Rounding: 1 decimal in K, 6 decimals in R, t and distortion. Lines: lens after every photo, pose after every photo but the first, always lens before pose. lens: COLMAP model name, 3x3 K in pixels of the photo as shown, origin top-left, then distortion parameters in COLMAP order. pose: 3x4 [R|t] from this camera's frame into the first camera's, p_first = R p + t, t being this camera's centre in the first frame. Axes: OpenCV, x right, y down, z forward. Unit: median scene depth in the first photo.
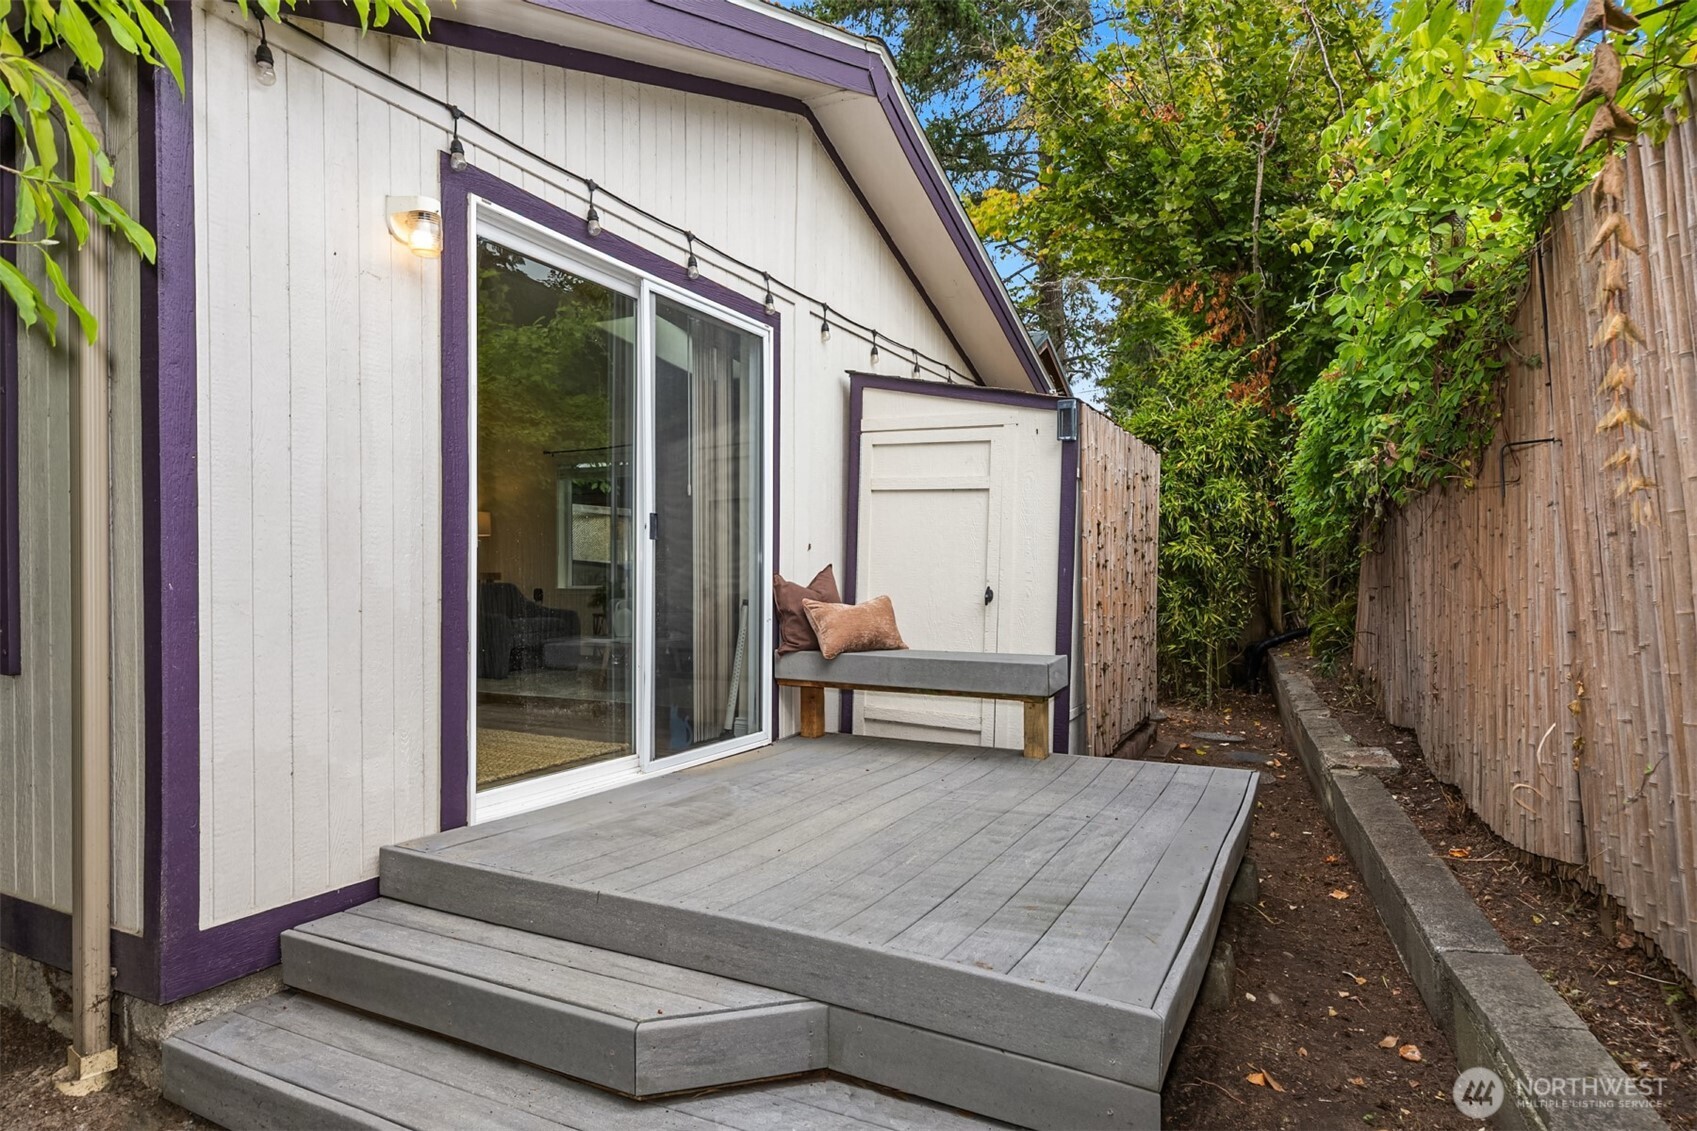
lens RADIAL K [[945.2, 0, 848.2], [0, 945.2, 650.4], [0, 0, 1]] dist [-0.002019, -0.000567]
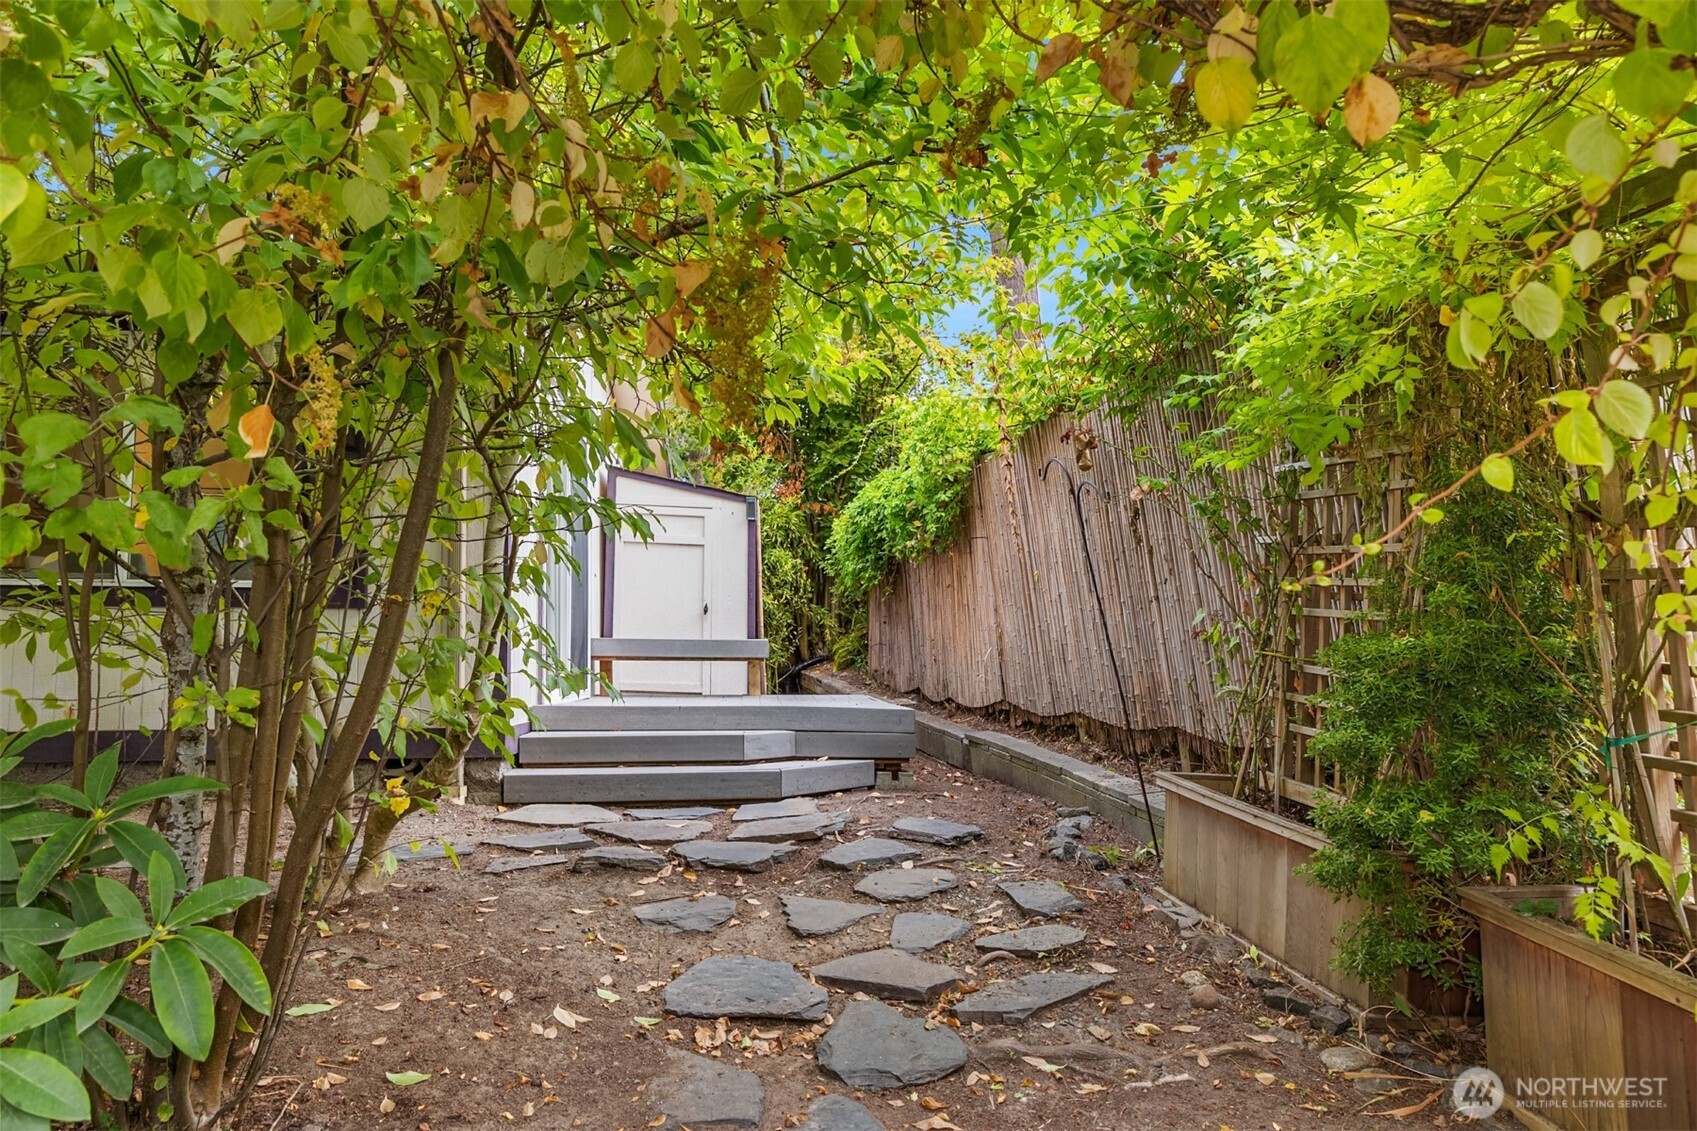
lens RADIAL K [[1079.7, 0, 848.5], [0, 1079.7, 565.5], [0, 0, 1]] dist [0.000381, -0.000005]
pose [[0.842916, 0.051369, 0.535587, -0.651013], [0.036840, 0.987586, -0.152699, 0.163131], [-0.536782, 0.148443, 0.830560, -0.706181]]
